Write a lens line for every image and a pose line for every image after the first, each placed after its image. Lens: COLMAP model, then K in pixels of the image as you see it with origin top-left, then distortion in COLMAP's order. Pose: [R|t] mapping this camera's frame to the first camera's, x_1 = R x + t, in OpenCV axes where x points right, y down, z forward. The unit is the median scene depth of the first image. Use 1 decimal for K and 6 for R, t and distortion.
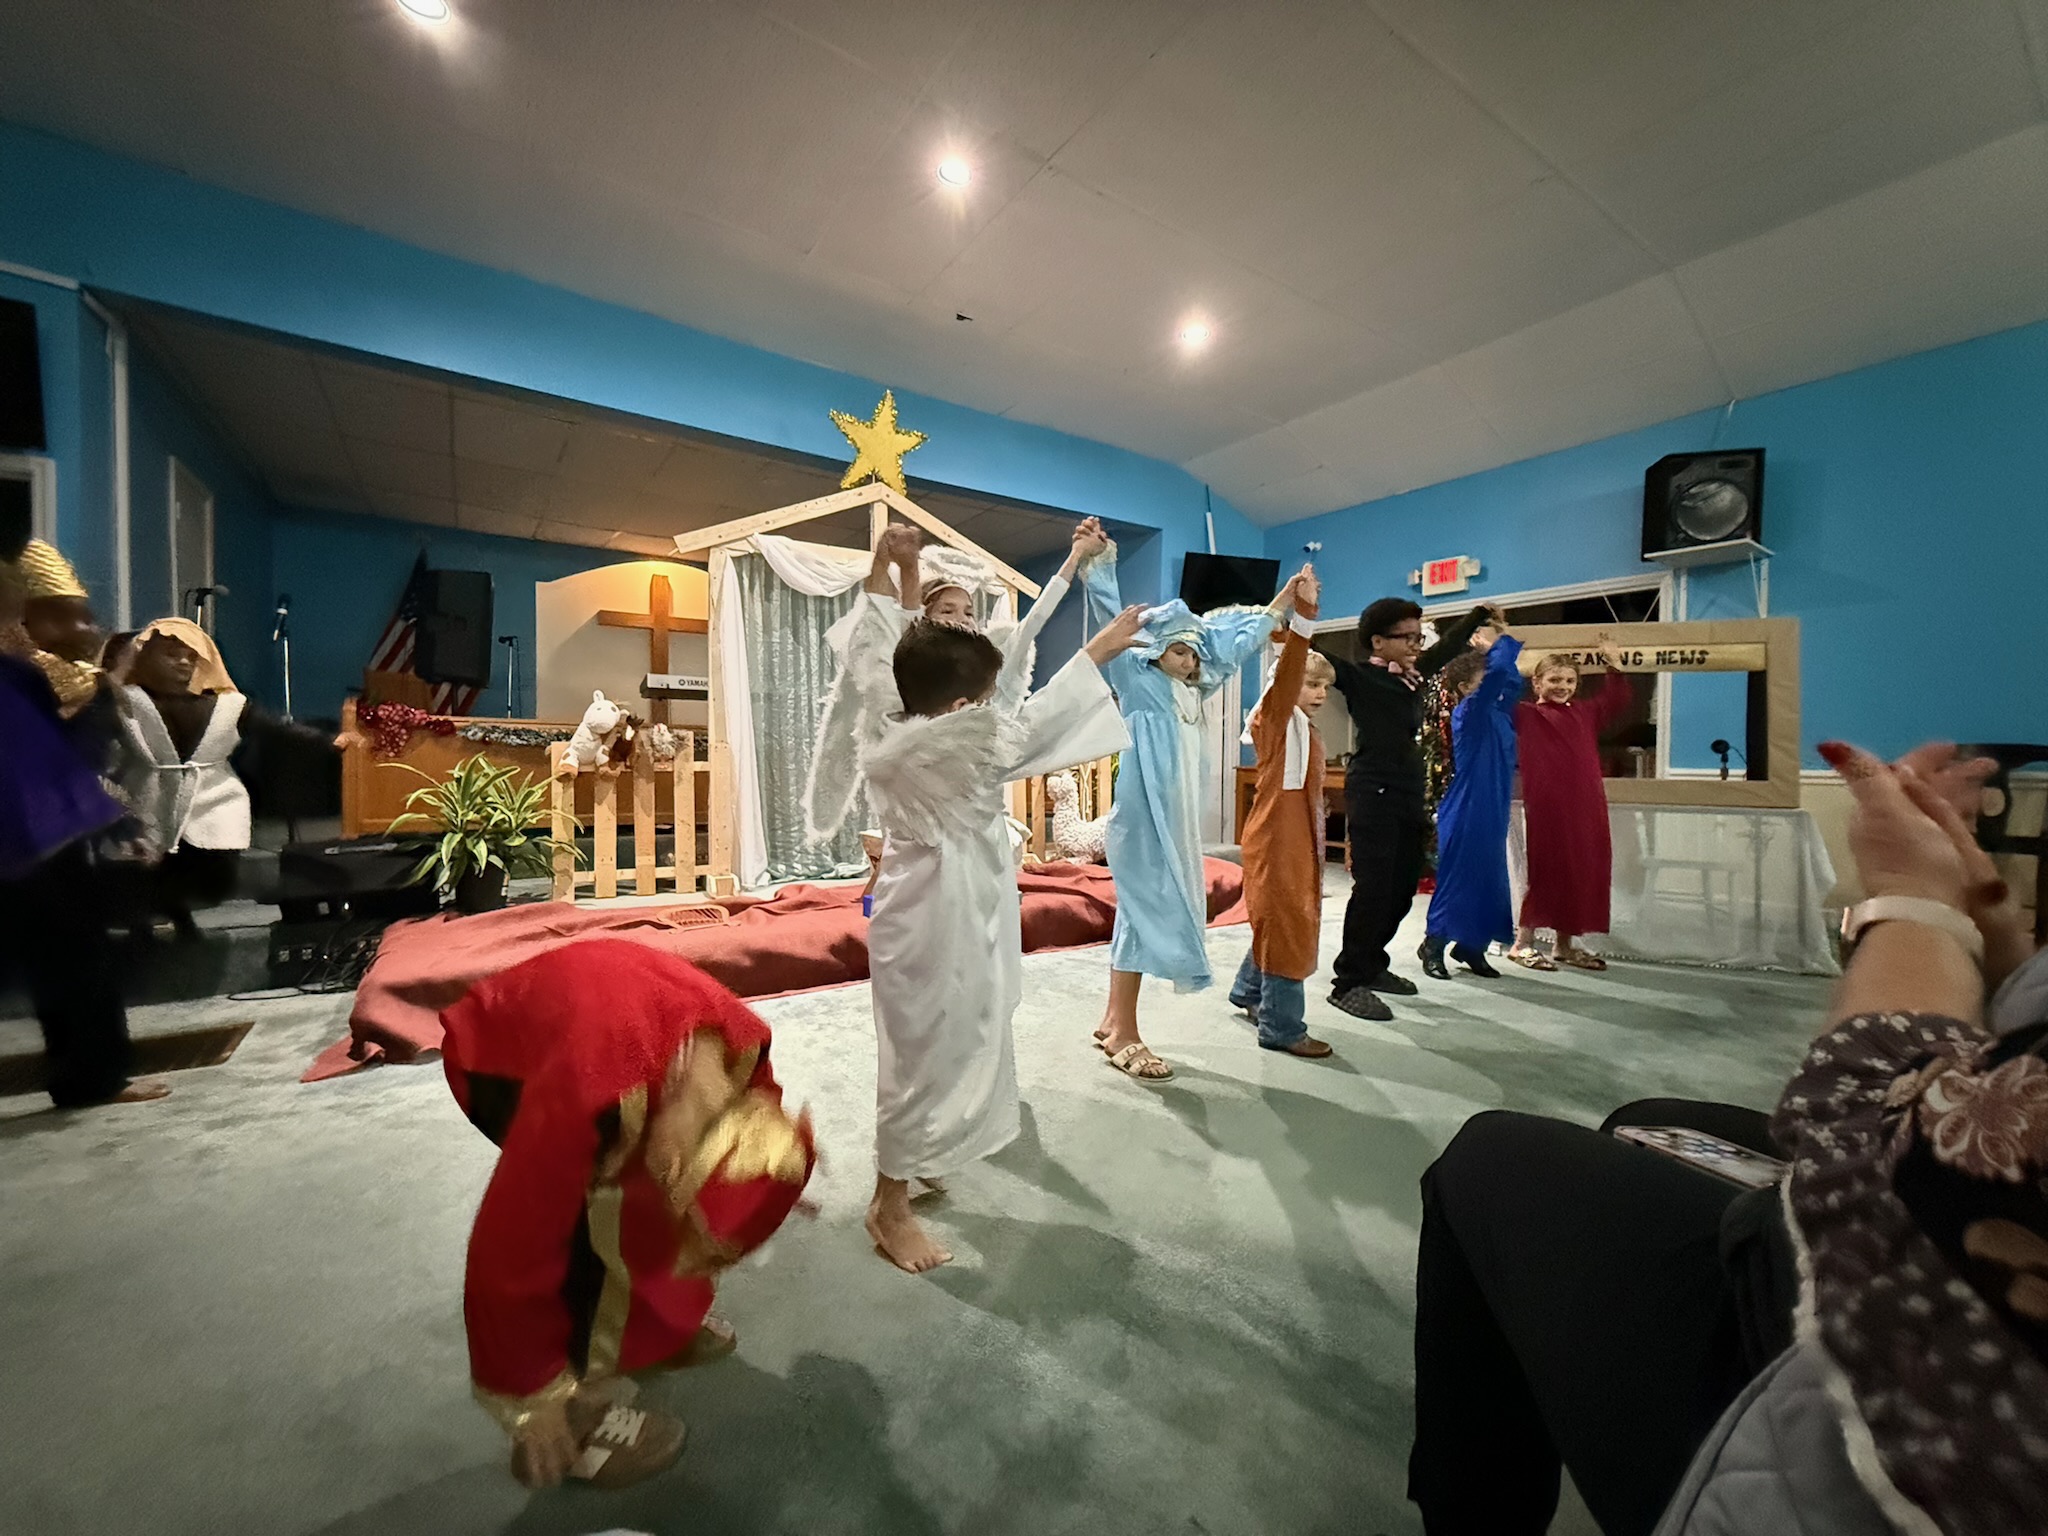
lens RADIAL K [[818.3, 0, 1029.1], [0, 818.3, 769.9], [0, 0, 1]] dist [0.000027, -0.000112]
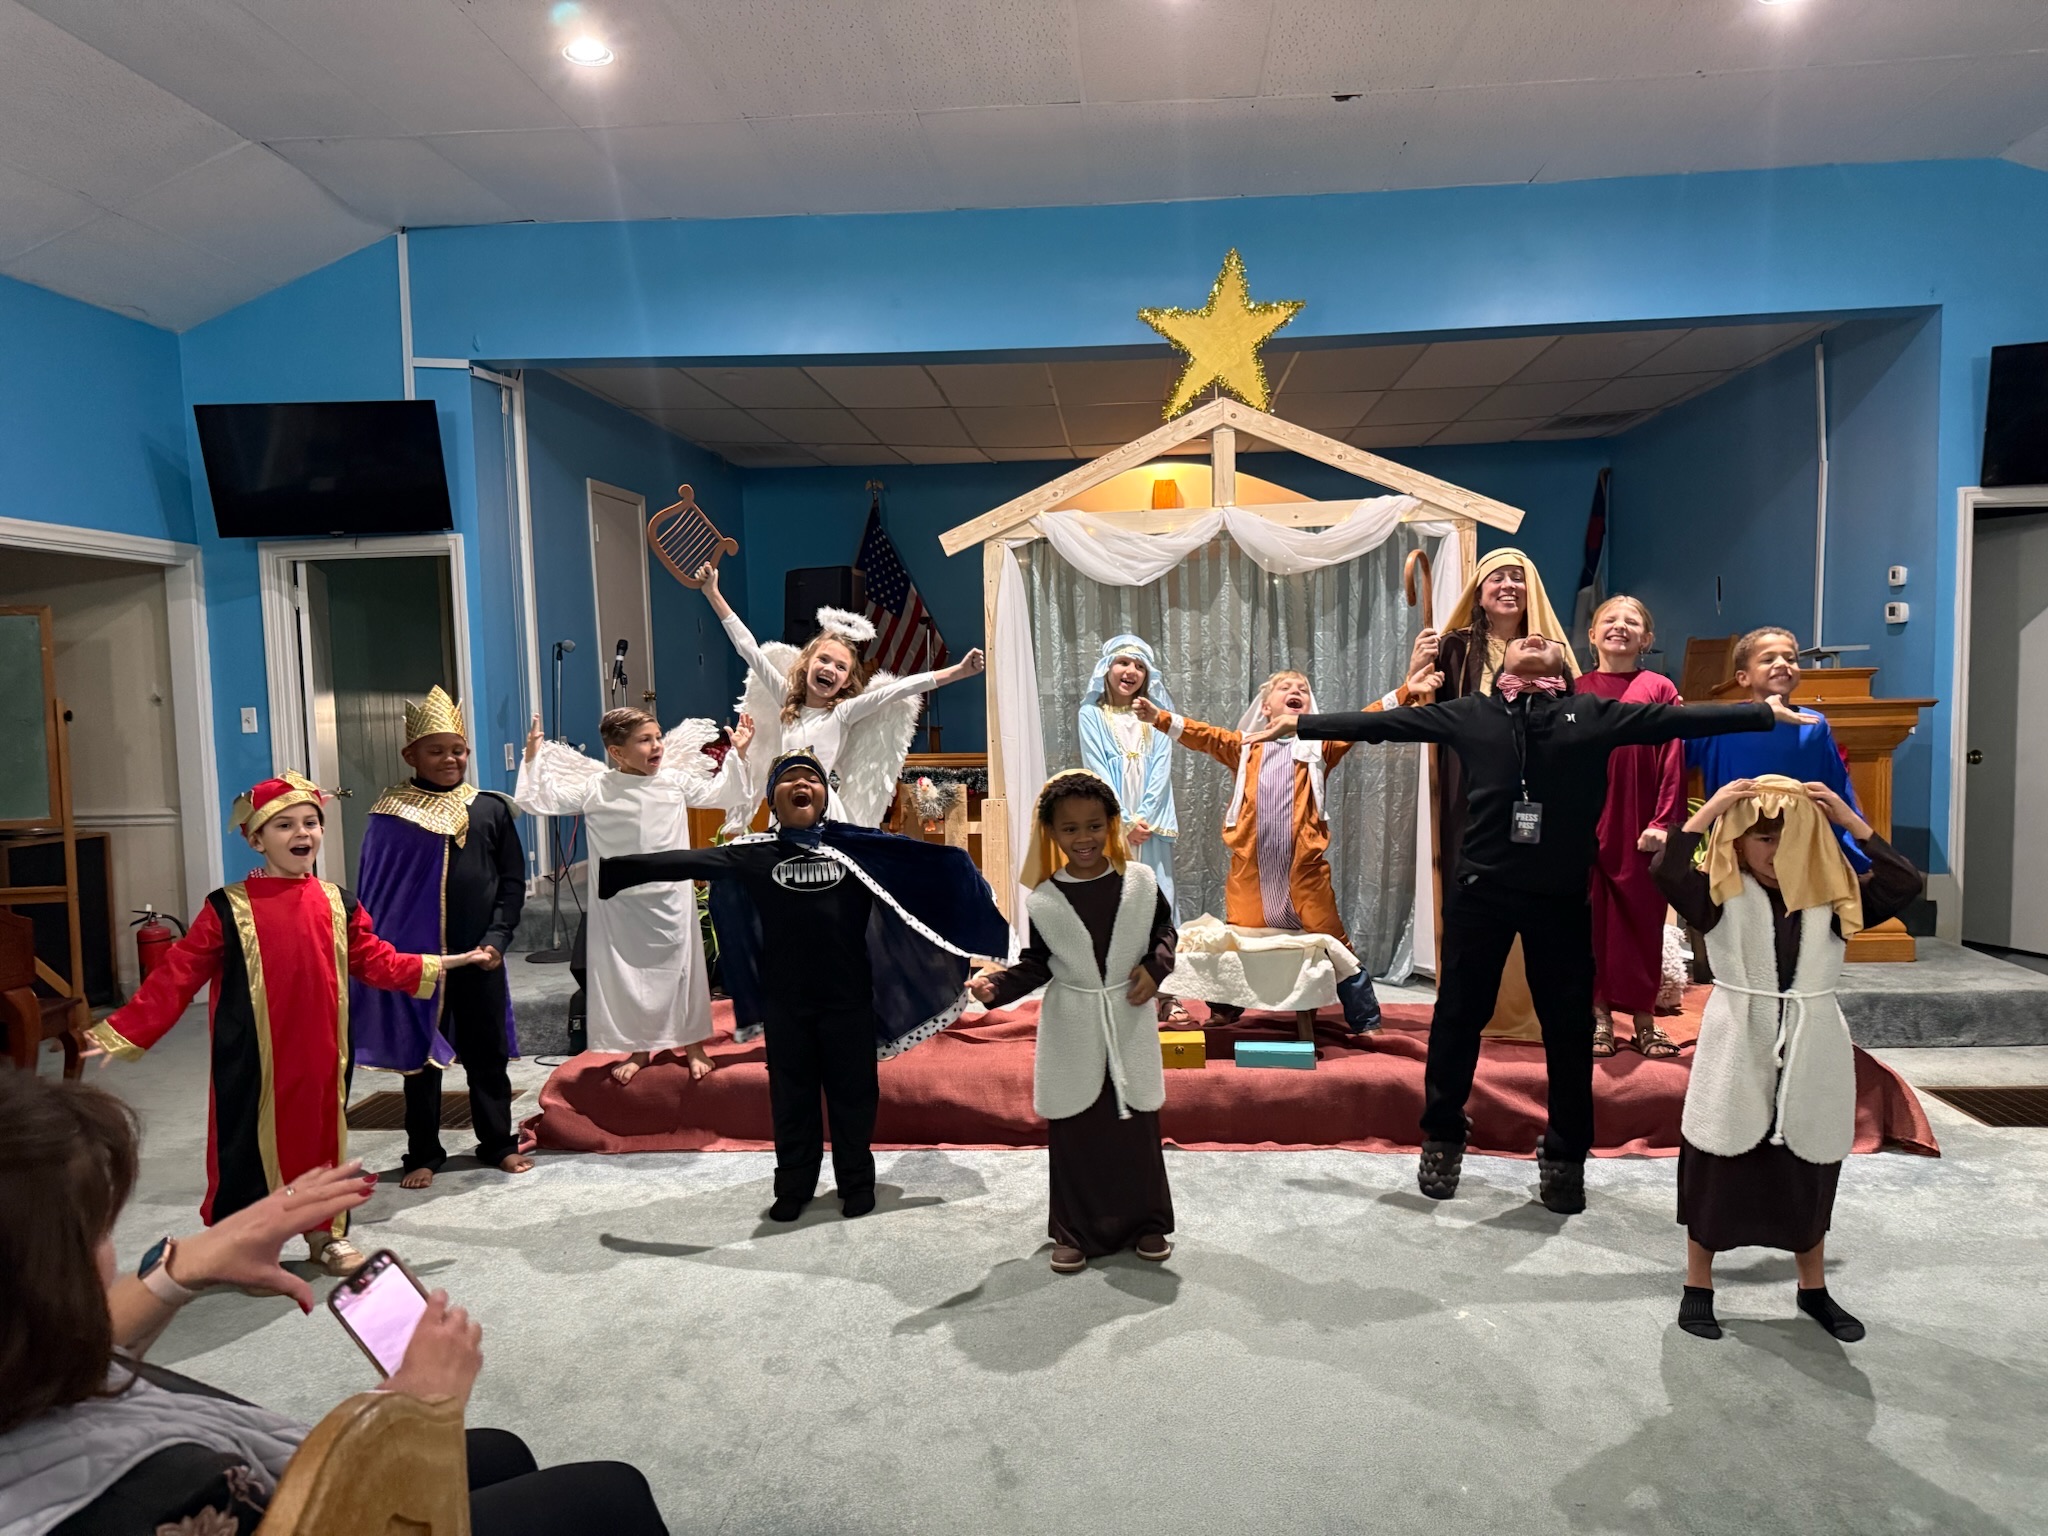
lens RADIAL K [[1413.9, 0, 1018.9], [0, 1413.9, 795.8], [0, 0, 1]] dist [0.096988, -0.130326]
pose [[0.779599, 0.022423, -0.625878, 0.447040], [0.018927, 0.998059, 0.059332, -0.108749], [0.625993, -0.058101, 0.777661, -0.017236]]
